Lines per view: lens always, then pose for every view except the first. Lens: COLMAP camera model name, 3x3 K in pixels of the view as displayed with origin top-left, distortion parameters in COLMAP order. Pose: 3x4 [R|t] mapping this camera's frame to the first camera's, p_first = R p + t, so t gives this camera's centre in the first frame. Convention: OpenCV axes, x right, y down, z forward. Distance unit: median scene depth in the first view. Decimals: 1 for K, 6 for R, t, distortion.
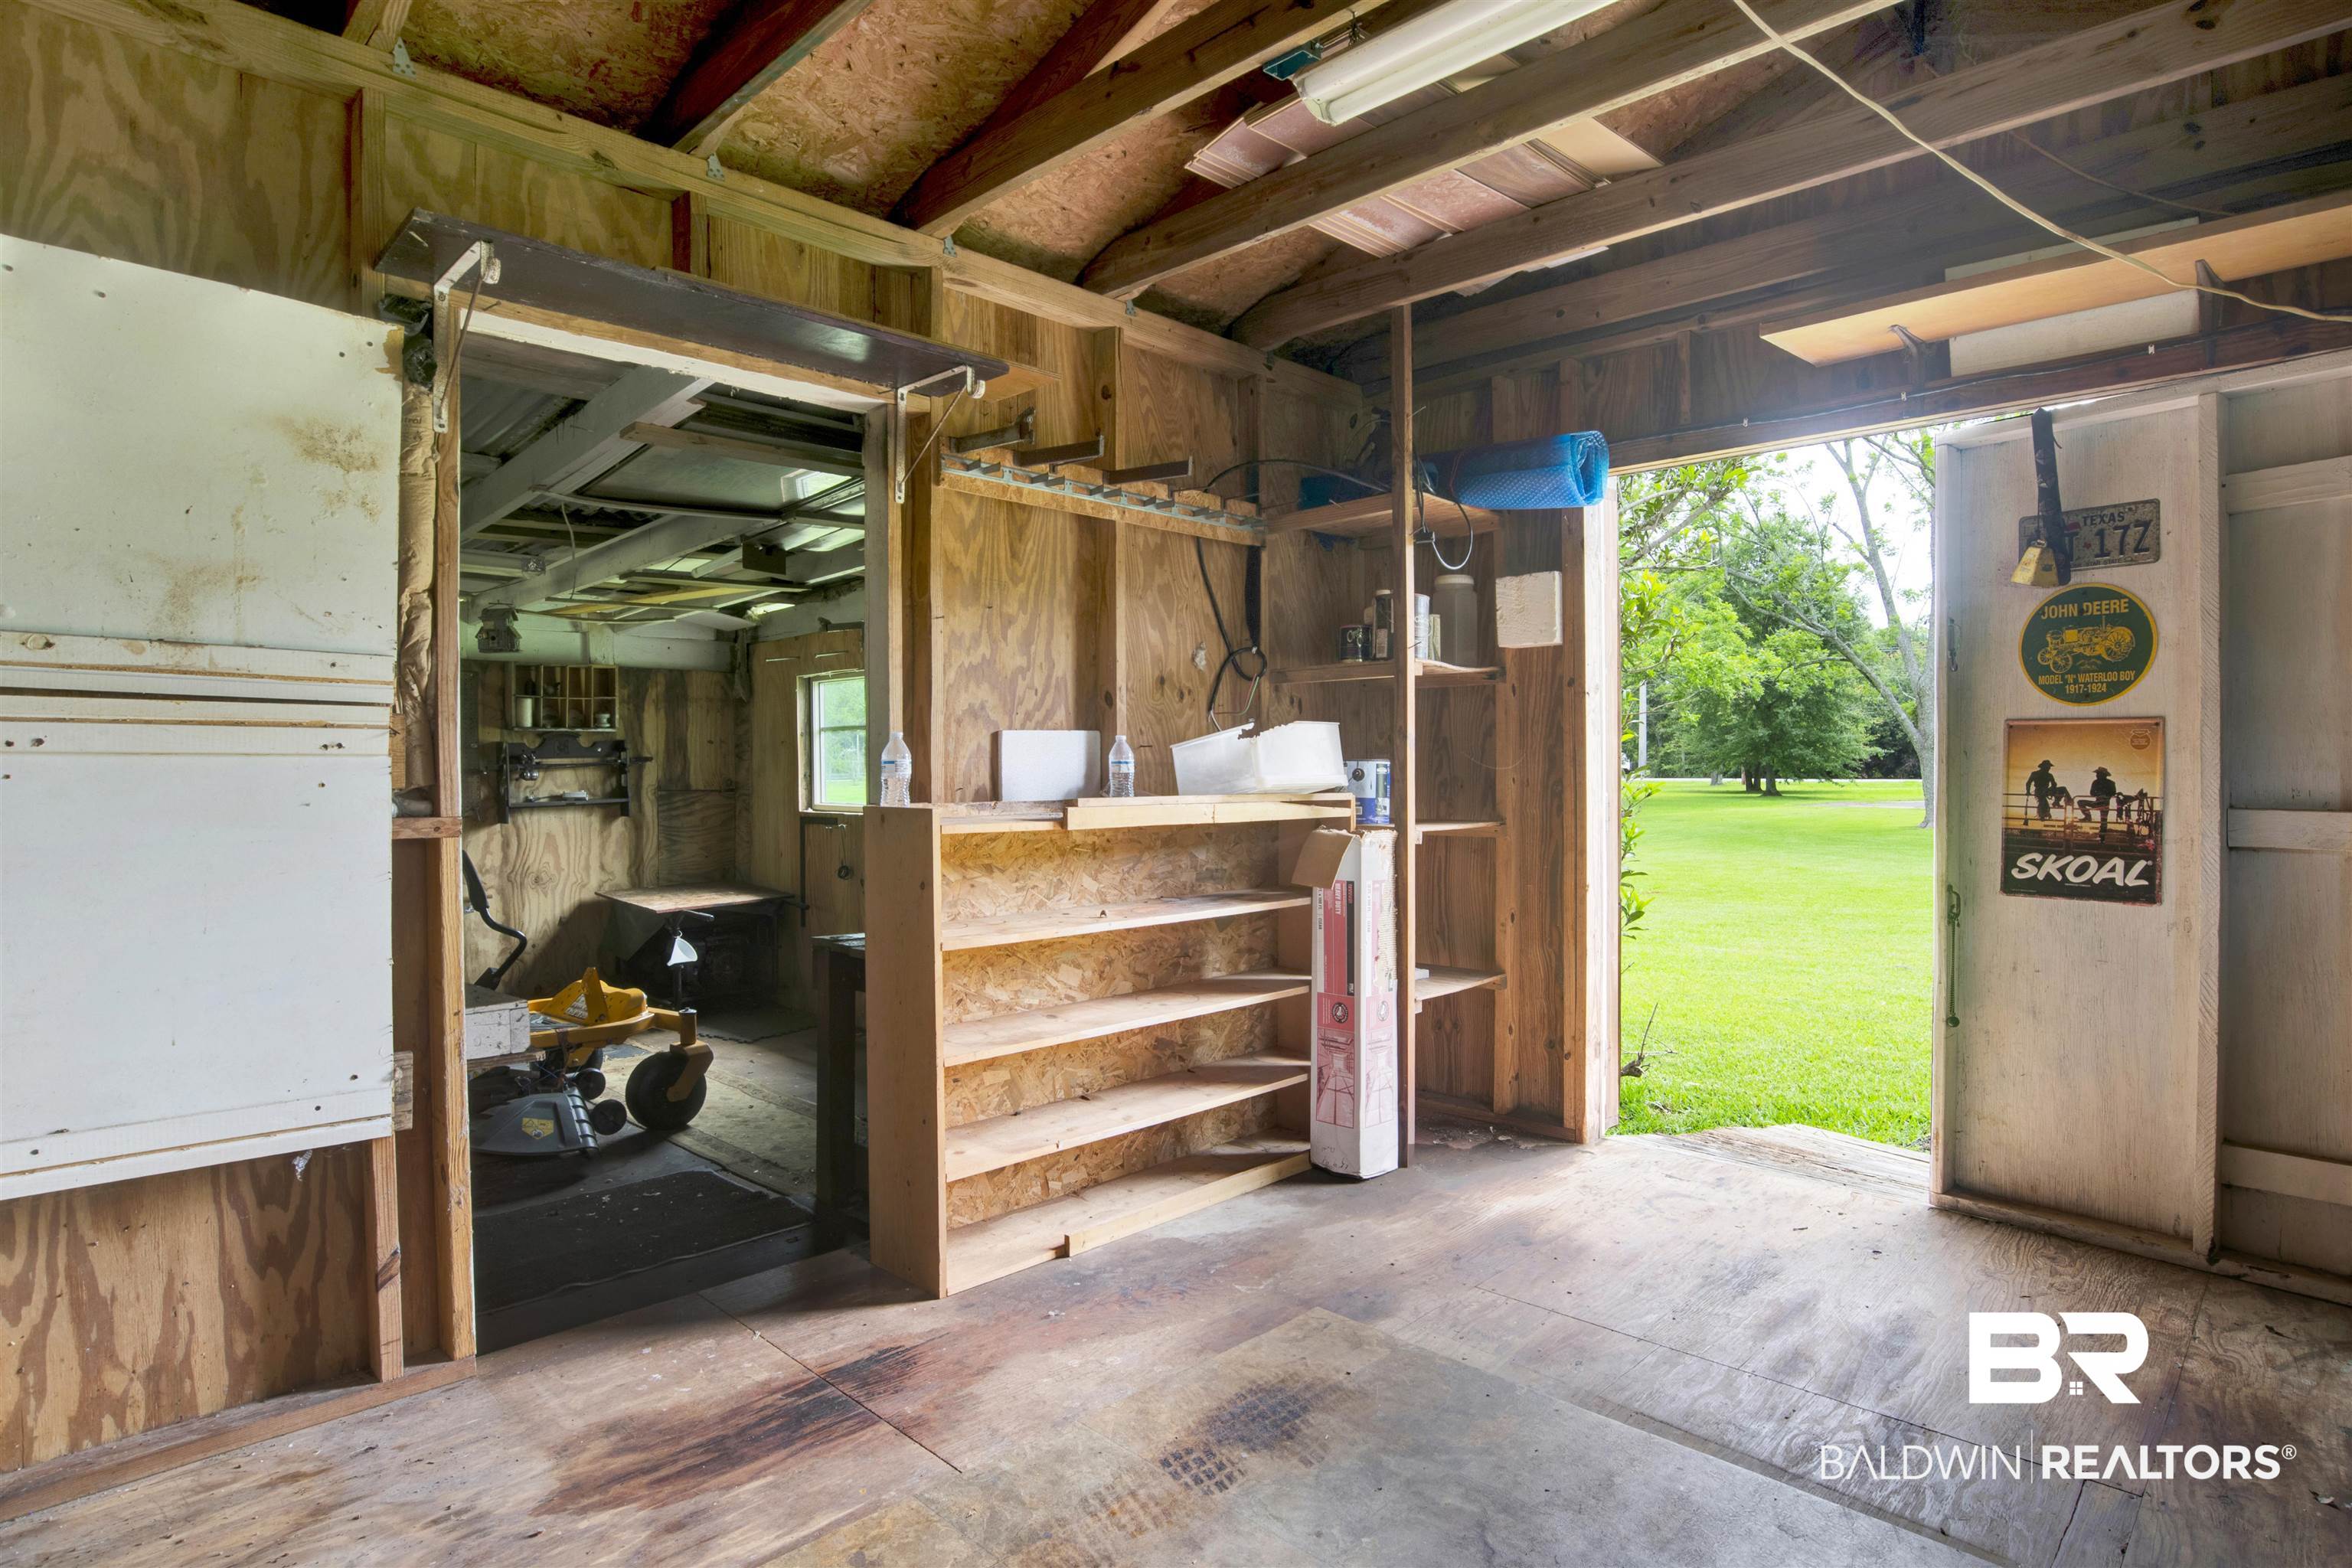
lens RADIAL K [[1254.3, 0, 1174.4], [0, 1254.3, 784.4], [0, 0, 1]] dist [-0.050167, 0.015427]
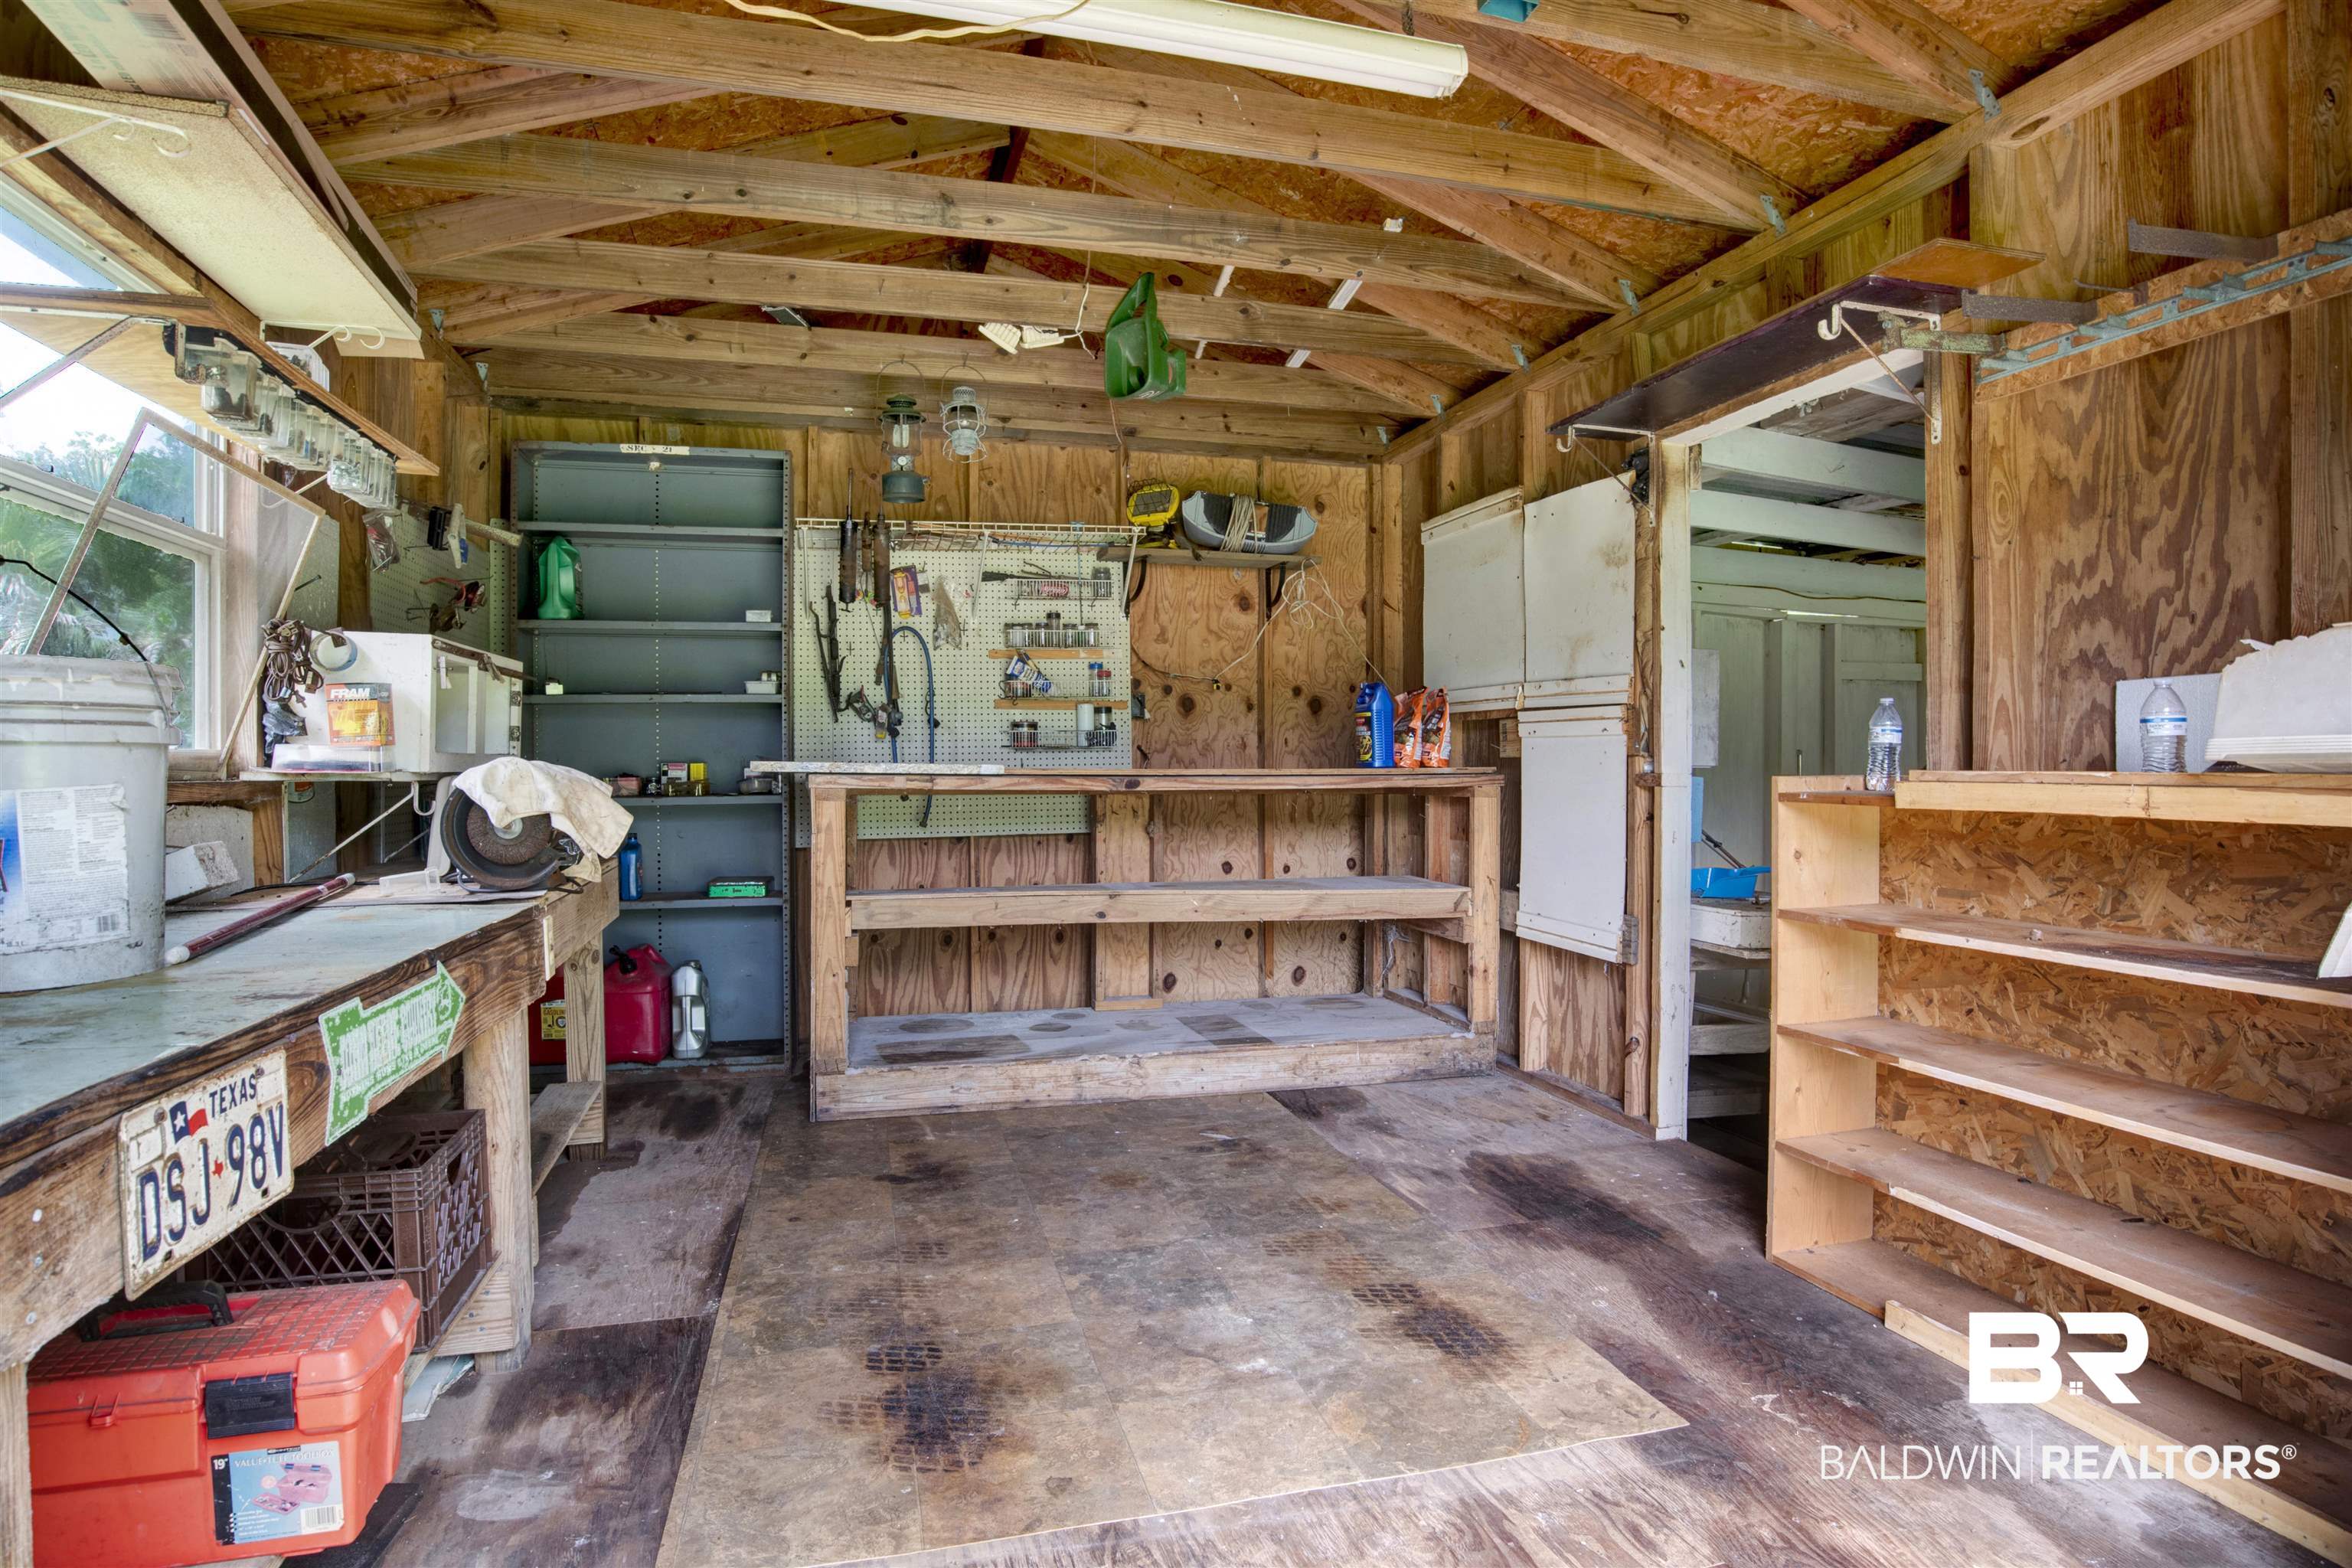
lens RADIAL K [[1214.7, 0, 1177.6], [0, 1214.7, 771.1], [0, 0, 1]] dist [-0.046681, -0.014008]
pose [[-0.484719, 0.011893, -0.874589, 0.760242], [-0.006582, 0.999830, 0.017244, 0.001072], [0.874645, 0.014115, -0.484558, 0.893873]]
